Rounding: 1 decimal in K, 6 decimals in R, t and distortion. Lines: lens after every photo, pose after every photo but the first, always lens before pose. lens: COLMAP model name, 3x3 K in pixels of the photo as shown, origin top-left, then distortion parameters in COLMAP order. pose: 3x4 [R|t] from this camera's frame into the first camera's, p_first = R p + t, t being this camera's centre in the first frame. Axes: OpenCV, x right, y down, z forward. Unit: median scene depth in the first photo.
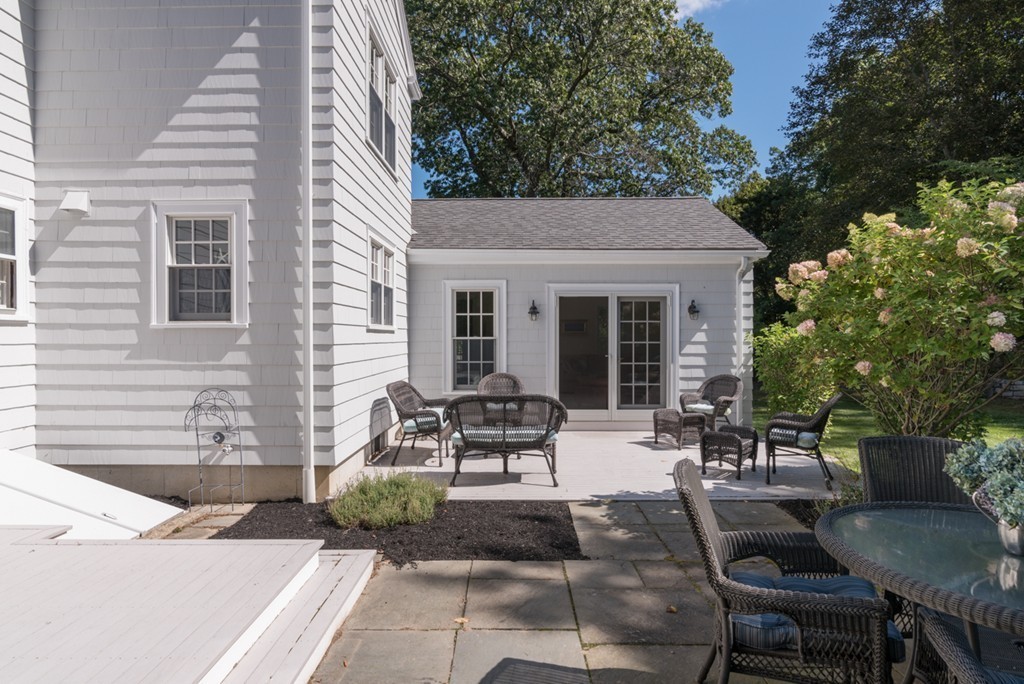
lens RADIAL K [[594.0, 0, 502.4], [0, 594.0, 341.5], [0, 0, 1]] dist [-0.014361, -0.001242]
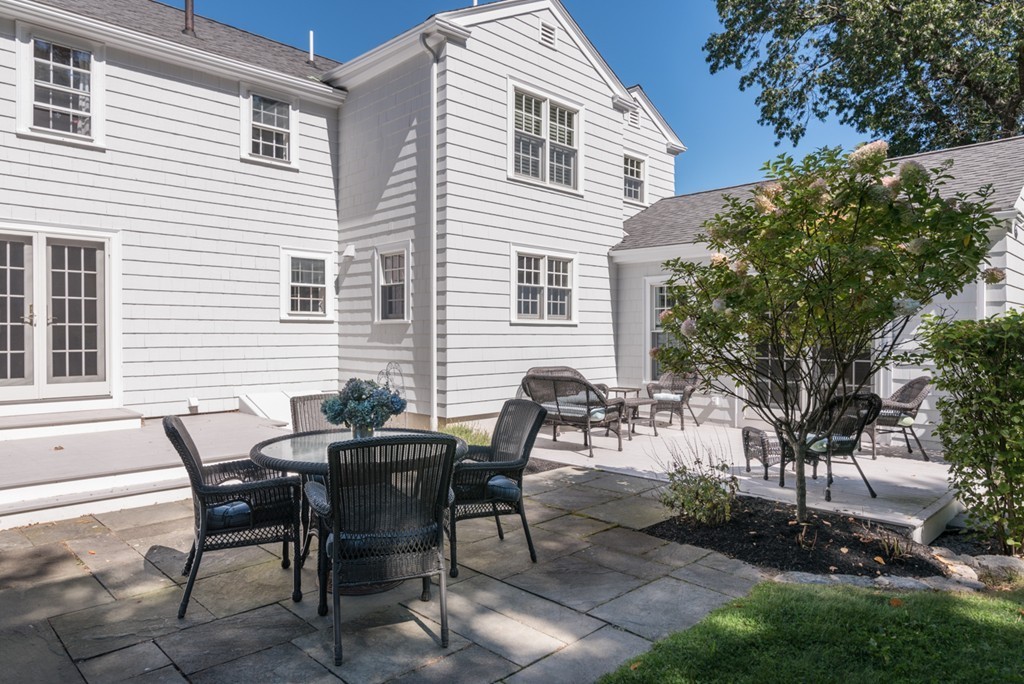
lens RADIAL K [[645.6, 0, 513.7], [0, 645.6, 337.5], [0, 0, 1]] dist [0.001252, -0.002510]
pose [[0.704827, 0.004849, -0.709363, 0.945237], [-0.006824, 0.999977, 0.000056, 0.012563], [0.709346, 0.004801, 0.704844, 0.009487]]
